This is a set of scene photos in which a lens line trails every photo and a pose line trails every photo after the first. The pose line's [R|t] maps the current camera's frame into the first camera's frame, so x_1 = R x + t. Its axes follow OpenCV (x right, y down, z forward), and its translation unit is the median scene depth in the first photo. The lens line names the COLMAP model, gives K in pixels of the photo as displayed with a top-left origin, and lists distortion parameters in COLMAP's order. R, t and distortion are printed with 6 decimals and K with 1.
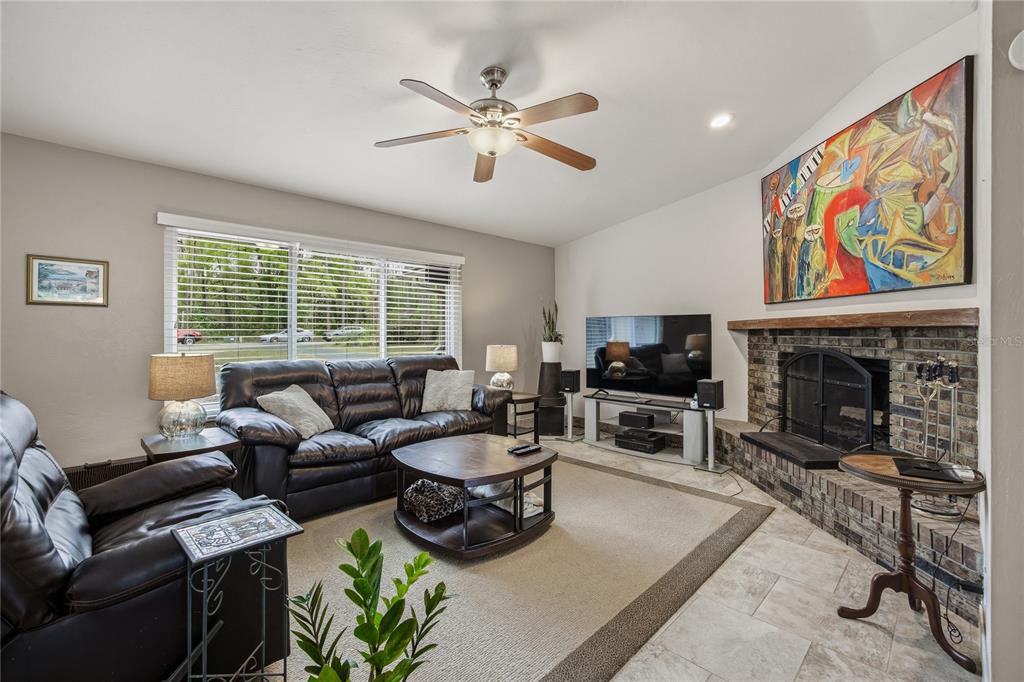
lens RADIAL K [[437.3, 0, 511.8], [0, 437.3, 330.5], [0, 0, 1]] dist [-0.003329, 0.000226]
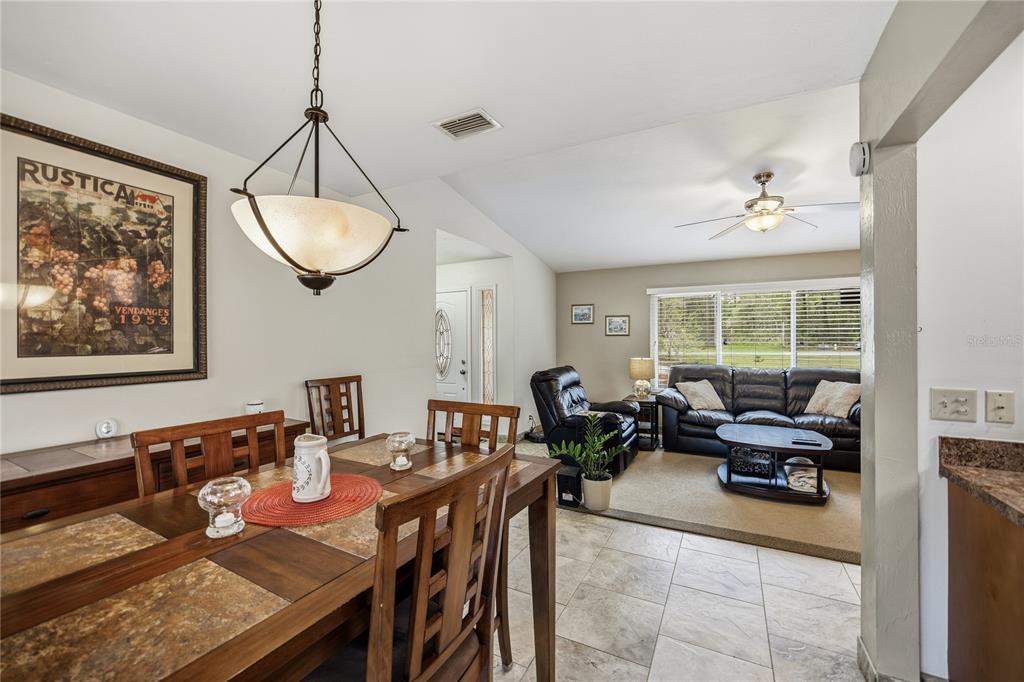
lens RADIAL K [[413.4, 0, 525.1], [0, 413.4, 340.1], [0, 0, 1]] dist [-0.019064, -0.000004]
pose [[0.324684, -0.002537, -0.945819, 0.790285], [0.007101, 0.999975, -0.000245, -0.032228], [0.945796, -0.006637, 0.324694, -0.162897]]
